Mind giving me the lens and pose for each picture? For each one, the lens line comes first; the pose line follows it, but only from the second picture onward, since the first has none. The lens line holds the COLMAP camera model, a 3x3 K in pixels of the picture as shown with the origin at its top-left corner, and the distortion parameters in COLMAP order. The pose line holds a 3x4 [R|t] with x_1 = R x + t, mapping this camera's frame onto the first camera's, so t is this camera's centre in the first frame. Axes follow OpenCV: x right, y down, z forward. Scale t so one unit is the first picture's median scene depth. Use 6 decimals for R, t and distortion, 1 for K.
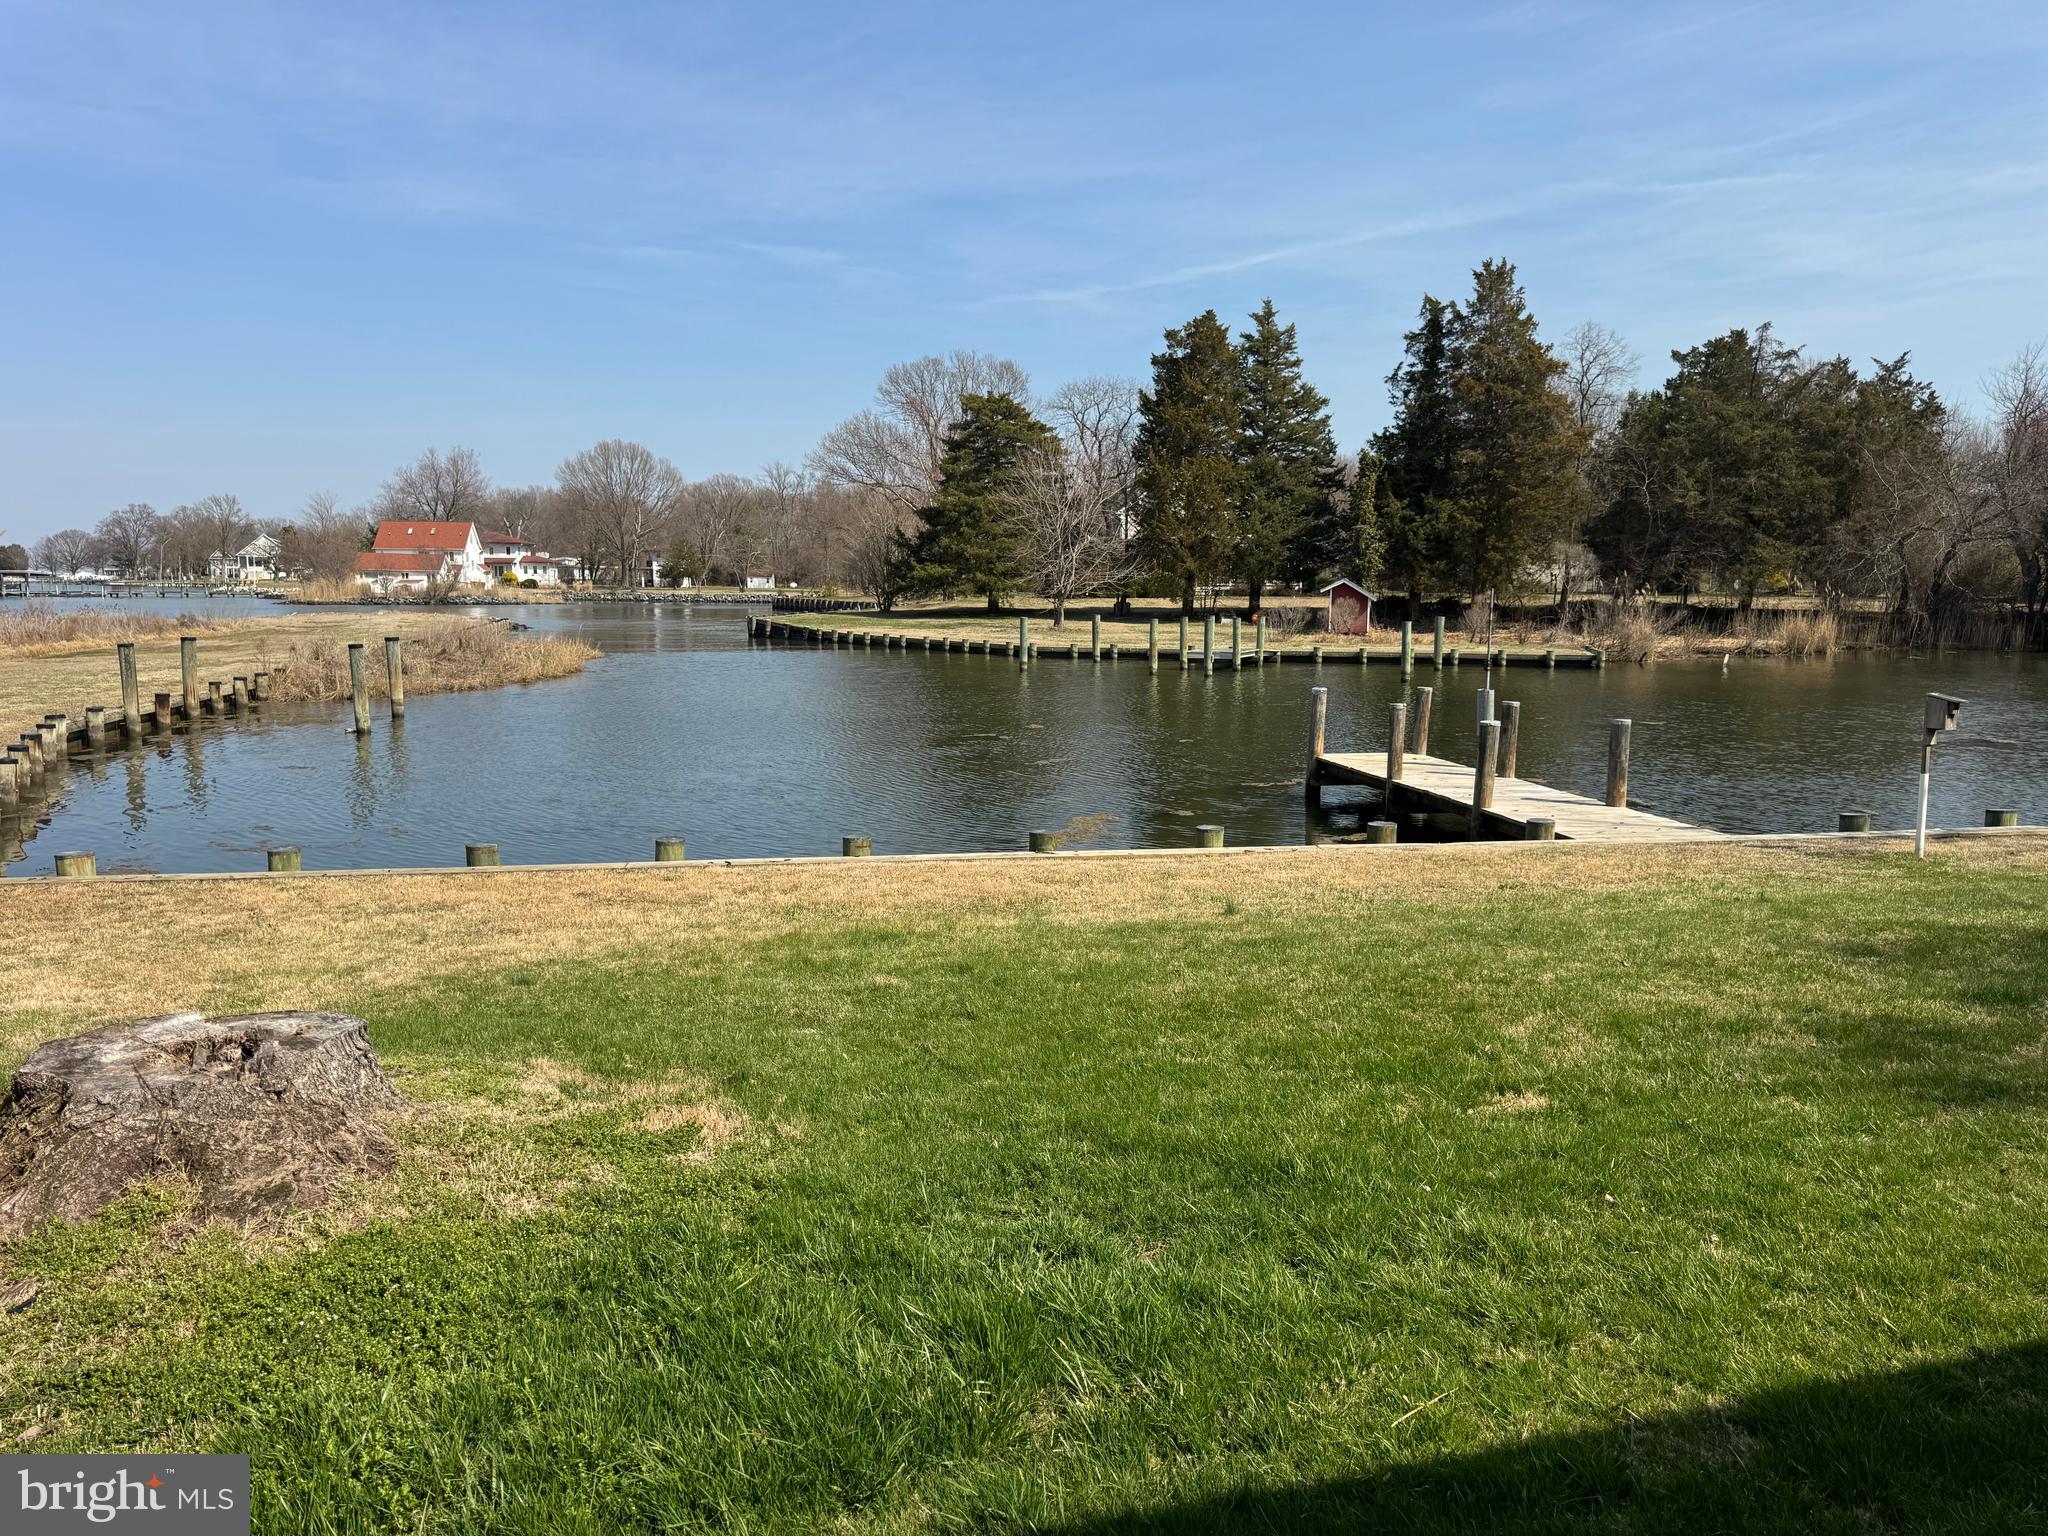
lens RADIAL K [[1434.0, 0, 1015.9], [0, 1434.0, 776.8], [0, 0, 1]] dist [0.068690, -0.084588]
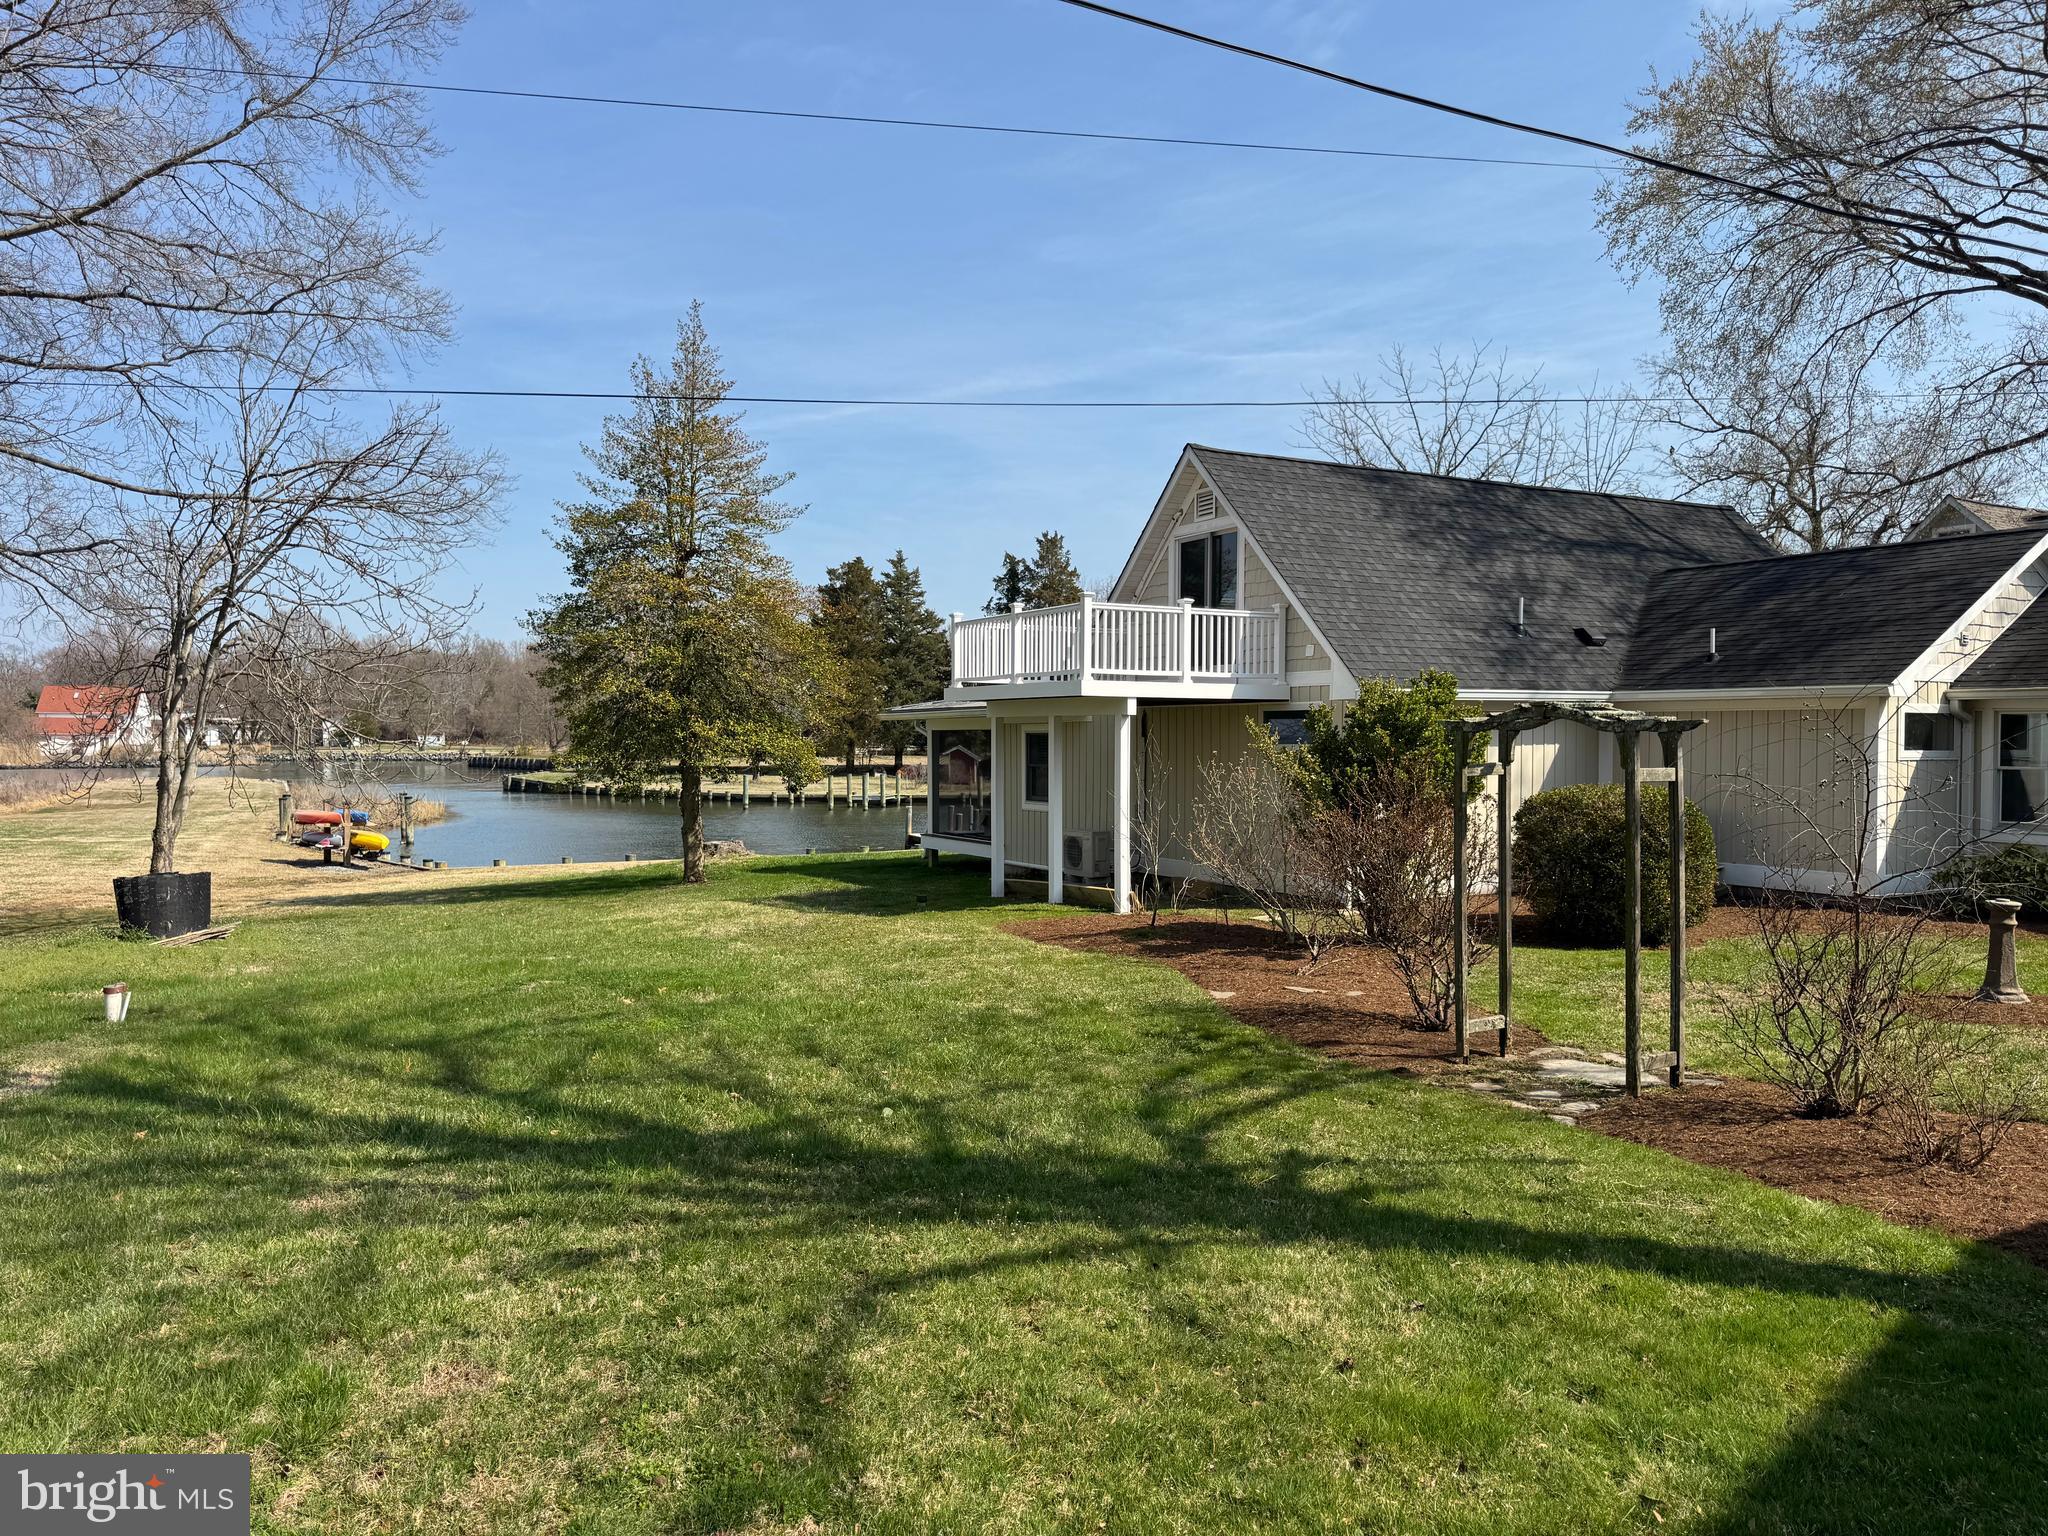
lens RADIAL K [[1434.0, 0, 1023.8], [0, 1434.0, 771.9], [0, 0, 1]] dist [0.068690, -0.084588]
pose [[0.970706, -0.009150, 0.240097, -0.046782], [0.035158, 0.993928, -0.104263, 0.035821], [-0.237685, 0.109650, 0.965133, -0.358351]]
